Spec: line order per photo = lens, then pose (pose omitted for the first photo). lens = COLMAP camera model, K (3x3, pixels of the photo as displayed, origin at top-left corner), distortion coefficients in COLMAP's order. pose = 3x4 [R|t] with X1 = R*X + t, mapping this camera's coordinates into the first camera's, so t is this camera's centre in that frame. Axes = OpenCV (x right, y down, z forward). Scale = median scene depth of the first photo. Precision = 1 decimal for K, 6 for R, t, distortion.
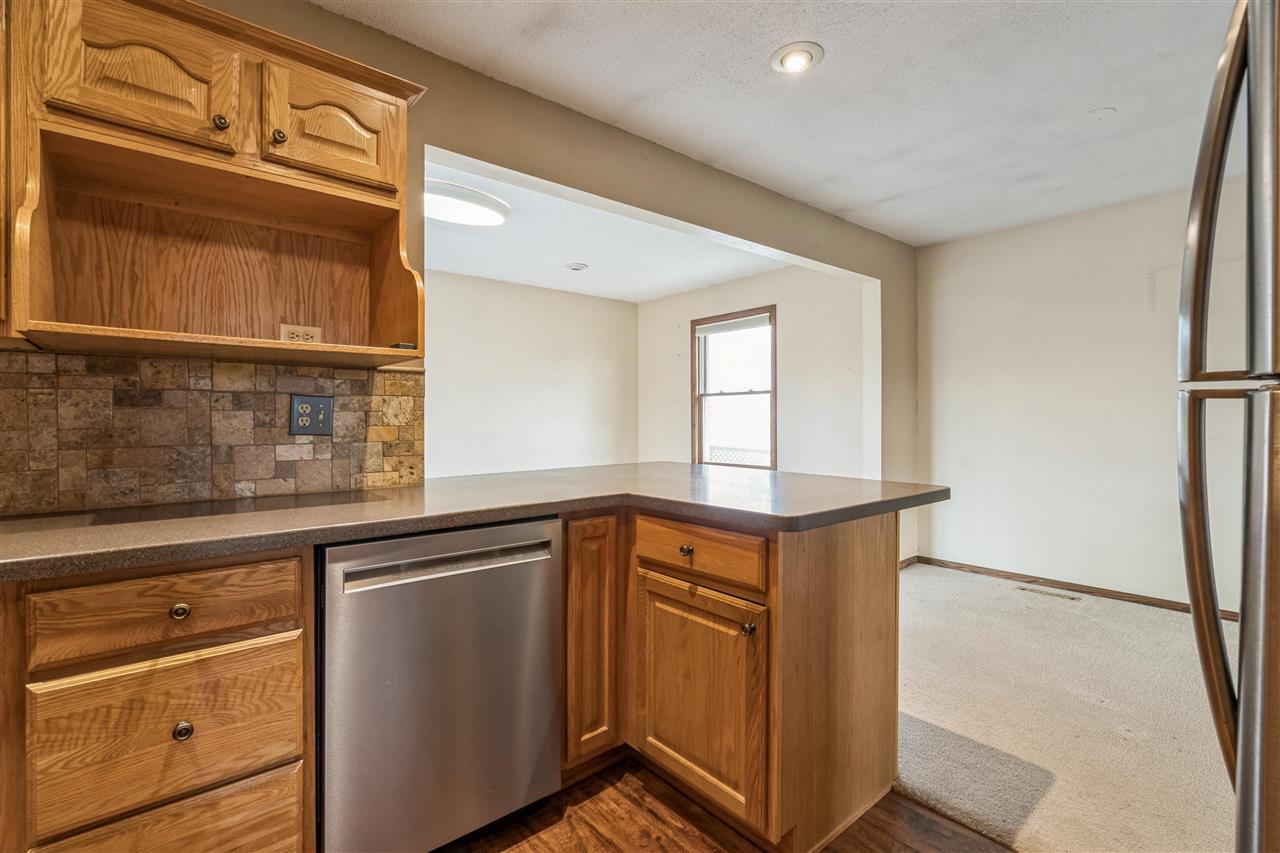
lens RADIAL K [[581.2, 0, 642.1], [0, 581.2, 419.4], [0, 0, 1]] dist [-0.008185, 0.003631]
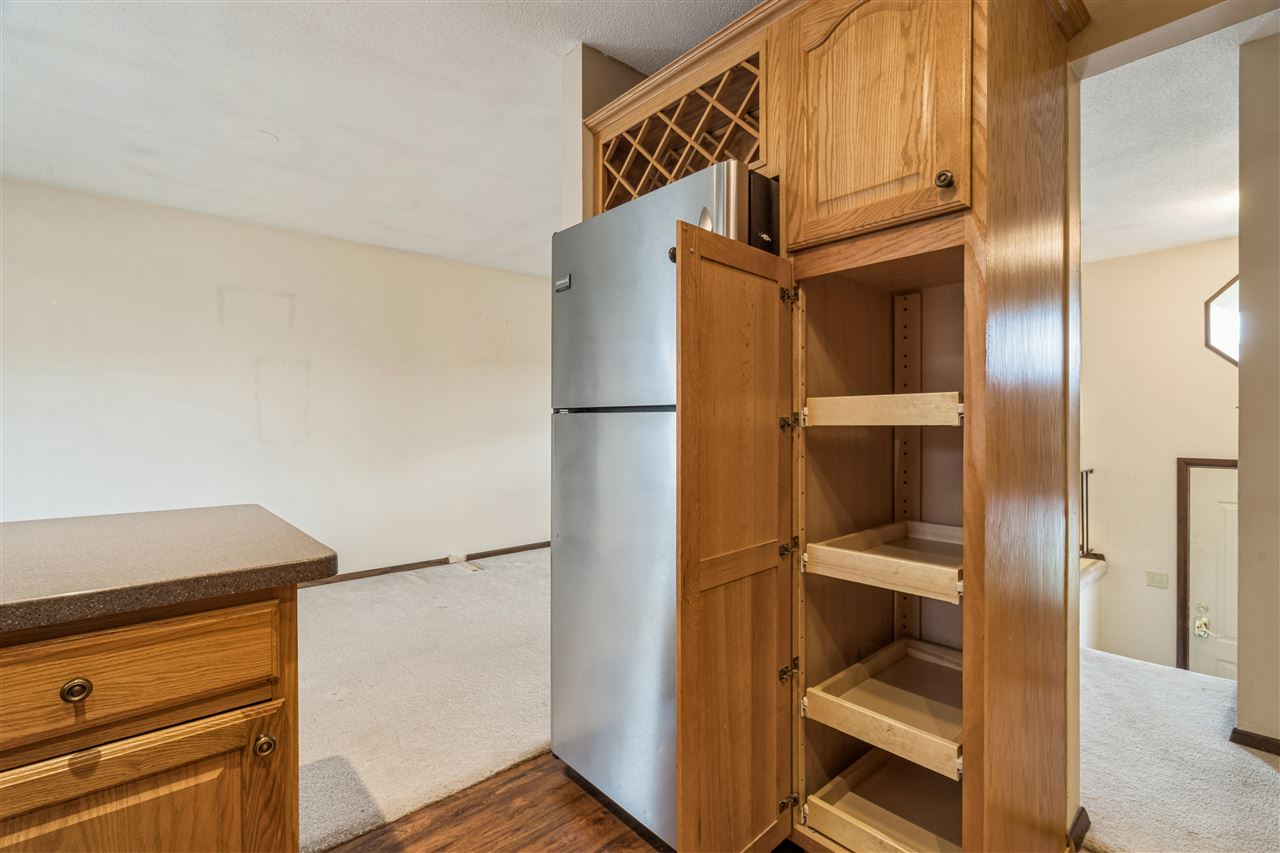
lens RADIAL K [[581.2, 0, 638.3], [0, 581.2, 423.4], [0, 0, 1]] dist [-0.008185, 0.003631]
pose [[-0.017575, 0.002891, 0.999841, -0.441039], [0.002536, 0.999993, -0.002847, -0.002135], [-0.999842, 0.002485, -0.017582, 0.532423]]
